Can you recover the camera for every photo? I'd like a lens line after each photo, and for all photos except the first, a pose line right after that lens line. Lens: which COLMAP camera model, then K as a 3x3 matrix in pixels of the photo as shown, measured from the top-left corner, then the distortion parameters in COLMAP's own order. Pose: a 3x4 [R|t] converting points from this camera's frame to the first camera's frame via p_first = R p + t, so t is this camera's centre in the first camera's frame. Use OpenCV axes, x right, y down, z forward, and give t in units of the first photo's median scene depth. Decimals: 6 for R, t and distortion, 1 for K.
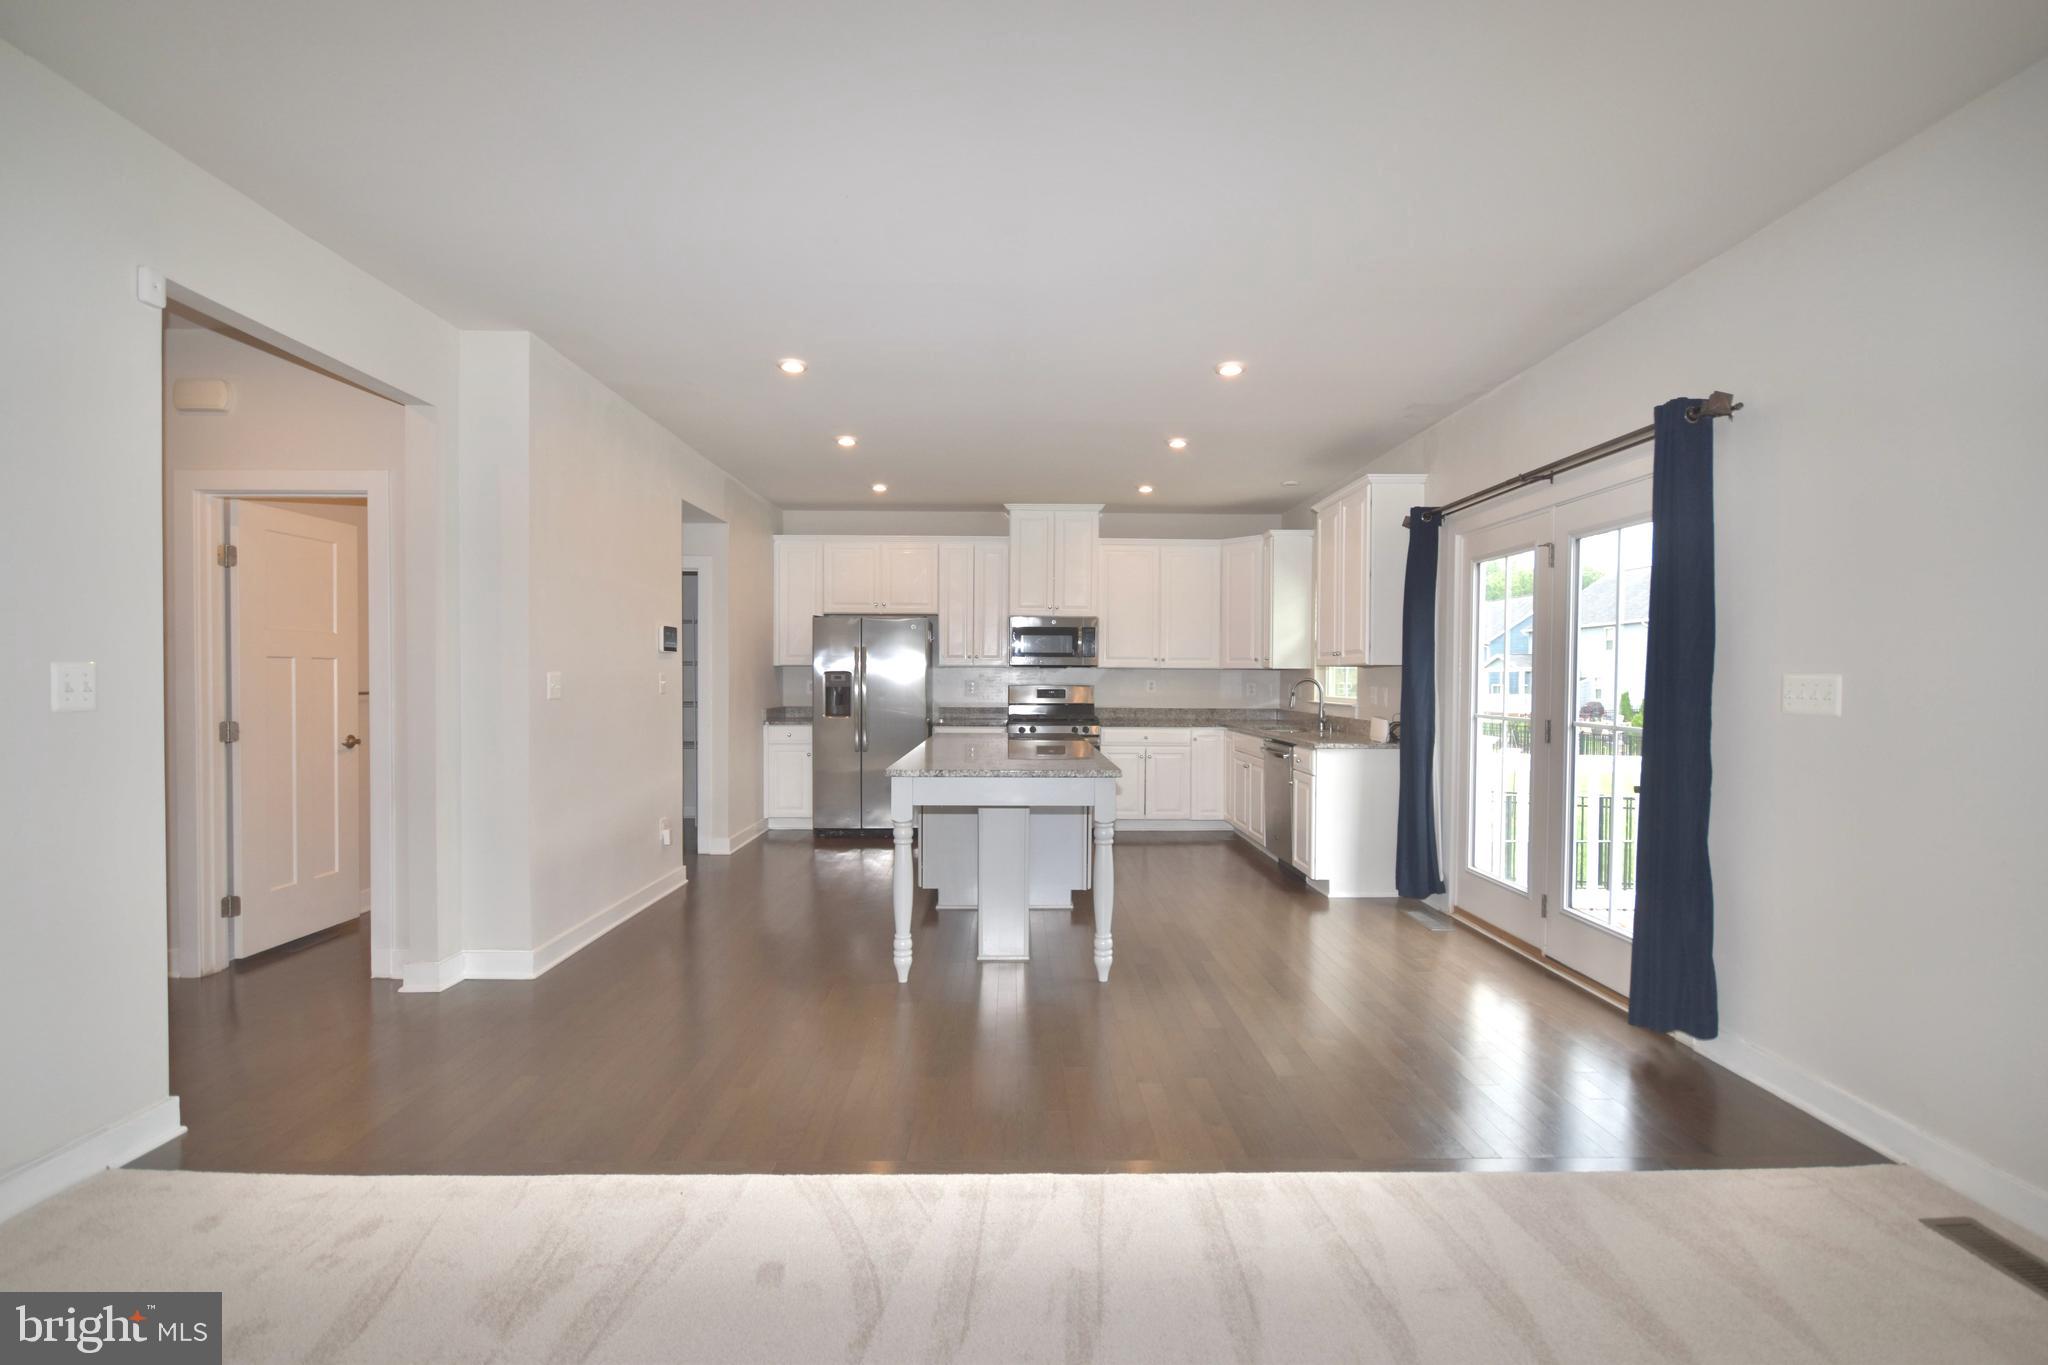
lens RADIAL K [[908.7, 0, 1028.5], [0, 908.7, 688.8], [0, 0, 1]] dist [0.000208, -0.000176]
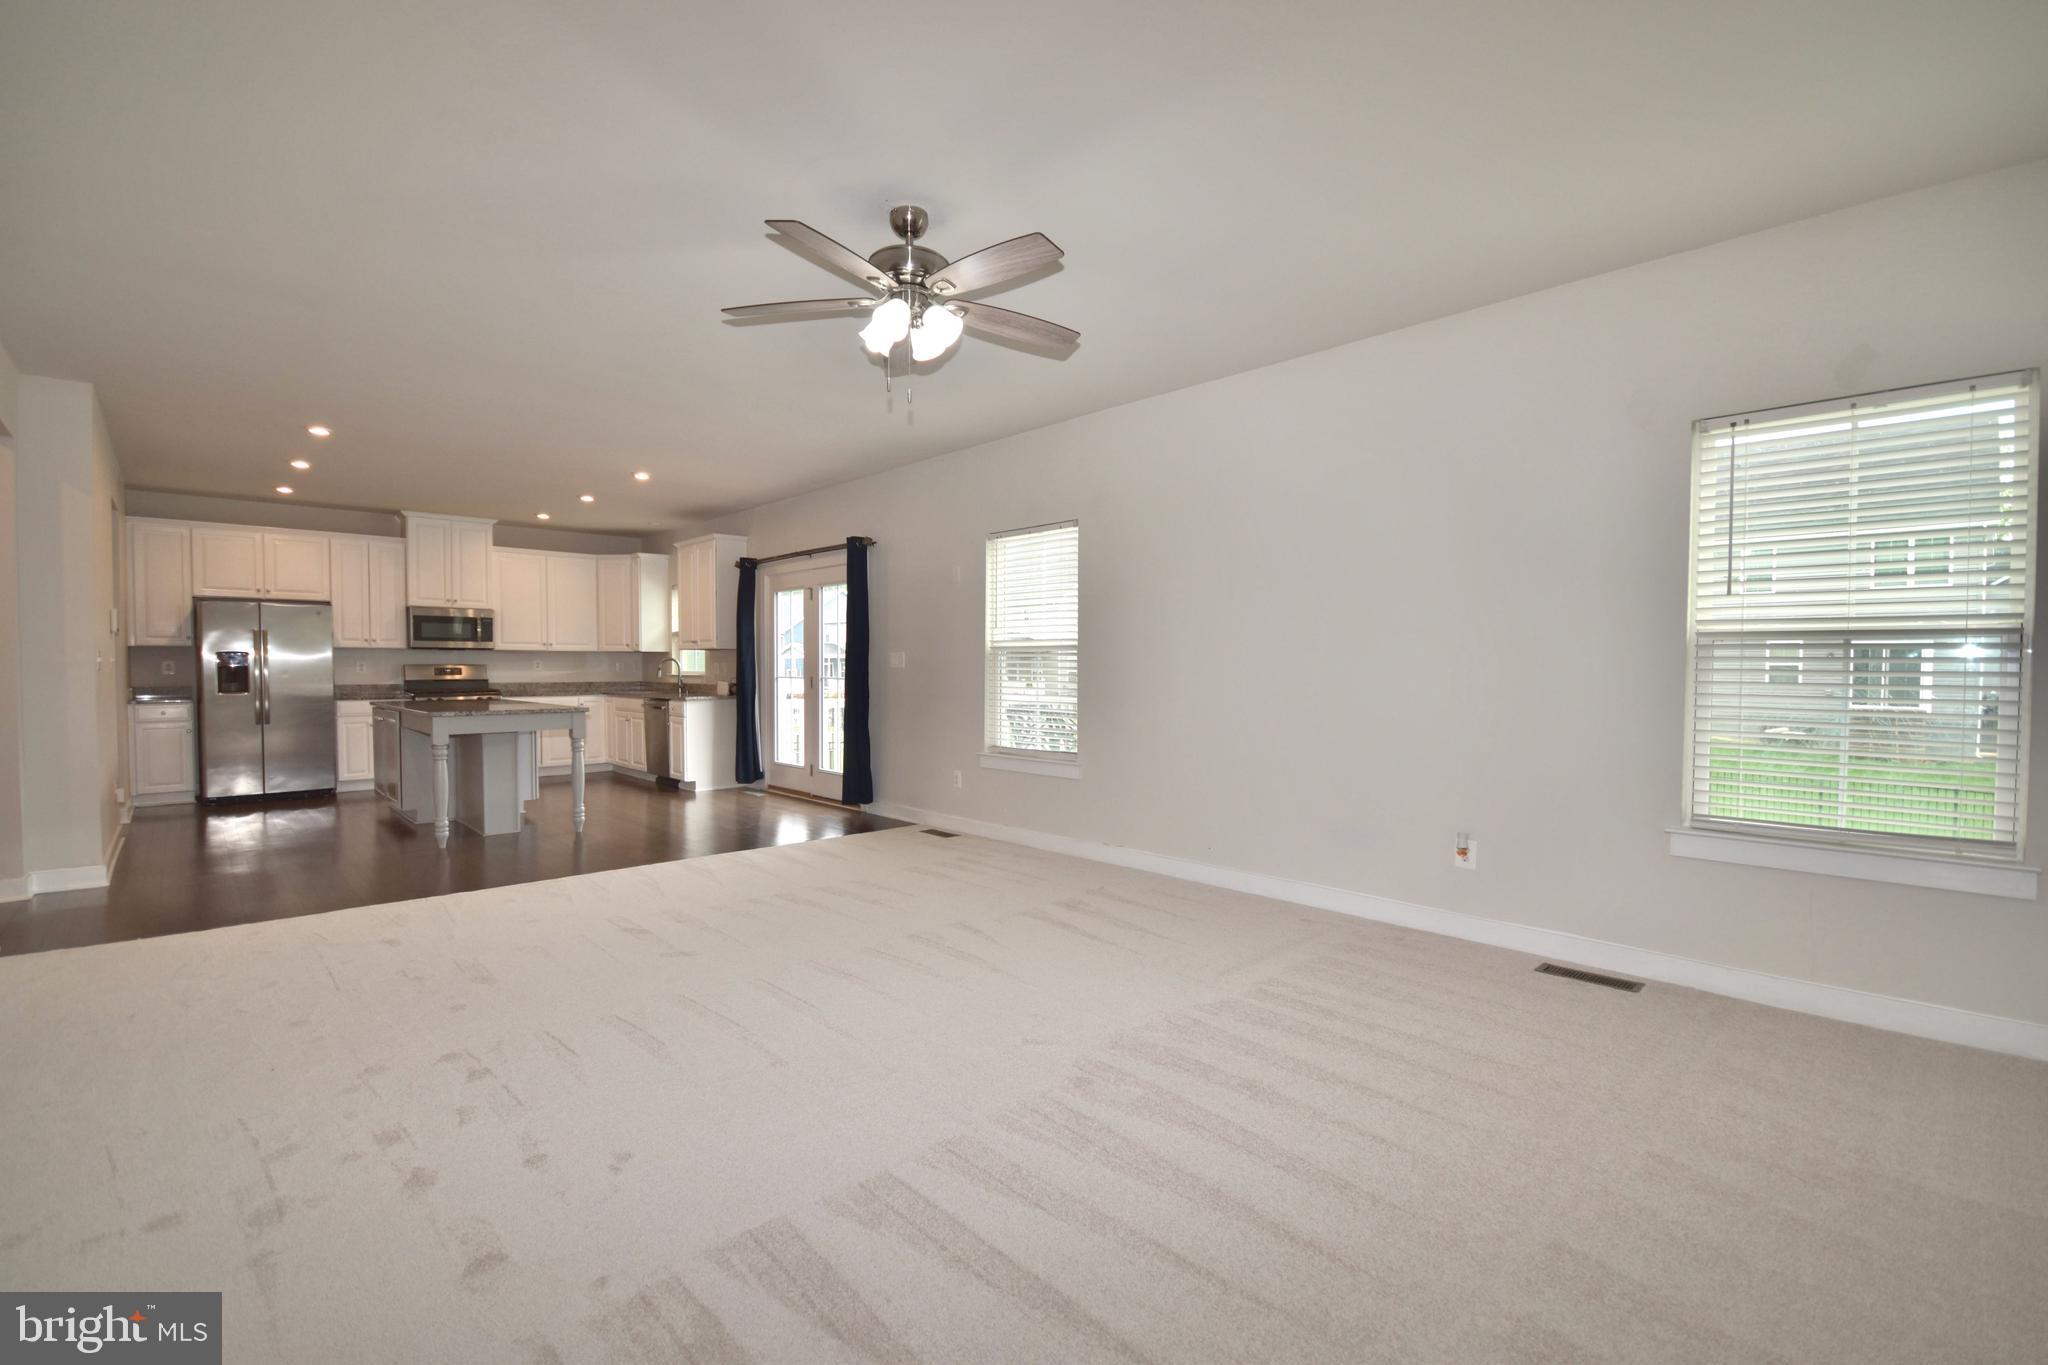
lens RADIAL K [[908.7, 0, 1028.5], [0, 908.7, 688.8], [0, 0, 1]] dist [0.000208, -0.000176]
pose [[0.745310, -0.023760, 0.666295, -0.275454], [0.013946, 0.999702, 0.020049, 0.019061], [-0.666573, -0.005651, 0.745419, -0.550171]]
